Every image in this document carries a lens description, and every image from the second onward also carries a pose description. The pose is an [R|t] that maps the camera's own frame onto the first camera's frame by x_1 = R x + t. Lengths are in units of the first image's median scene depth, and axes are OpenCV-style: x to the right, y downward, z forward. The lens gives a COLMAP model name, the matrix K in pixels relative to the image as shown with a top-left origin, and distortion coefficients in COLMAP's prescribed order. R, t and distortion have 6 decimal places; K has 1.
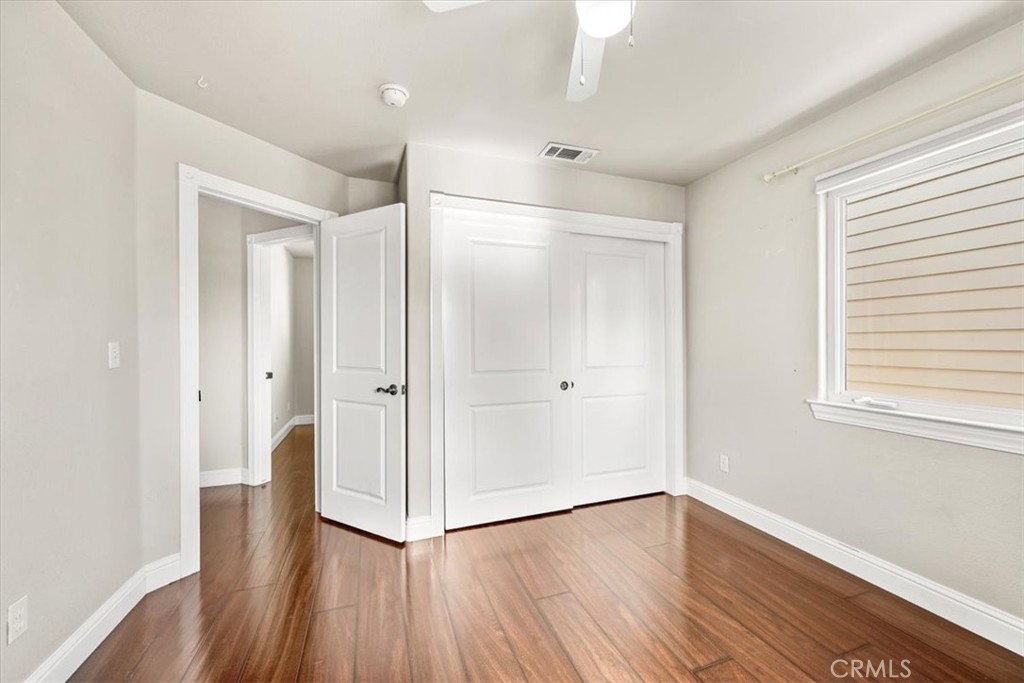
lens RADIAL K [[399.4, 0, 516.4], [0, 399.4, 344.0], [0, 0, 1]] dist [-0.000611, -0.000129]
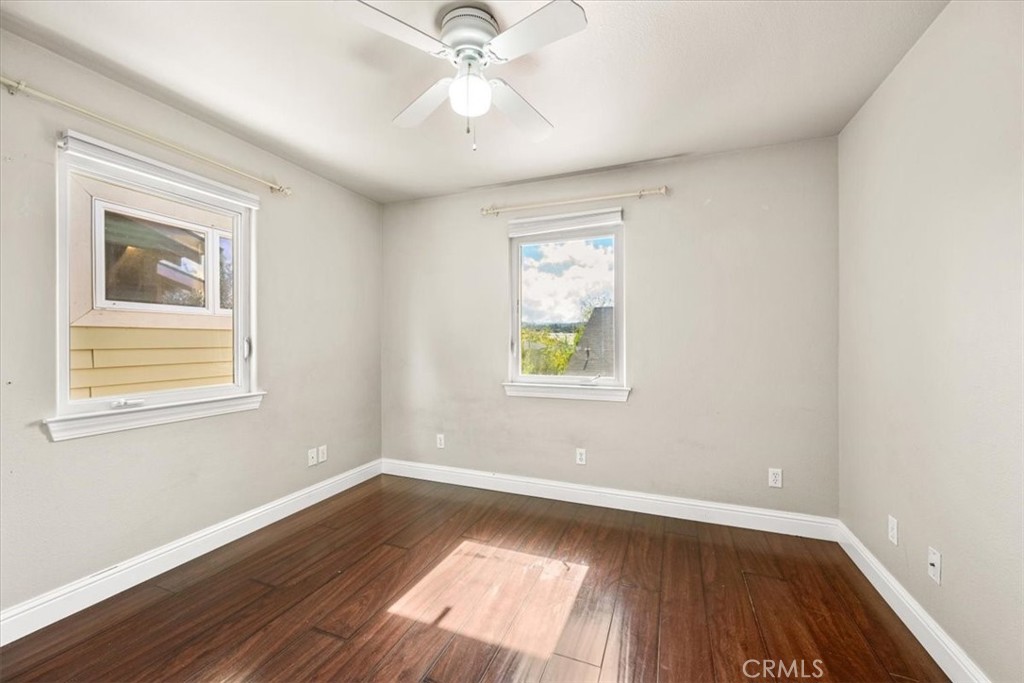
lens RADIAL K [[399.4, 0, 516.4], [0, 399.4, 344.0], [0, 0, 1]] dist [-0.000611, -0.000129]
pose [[-0.751855, -0.004294, 0.659315, -0.456593], [0.002728, 0.999950, 0.009623, -0.004056], [-0.659323, 0.009034, -0.751806, 1.092145]]
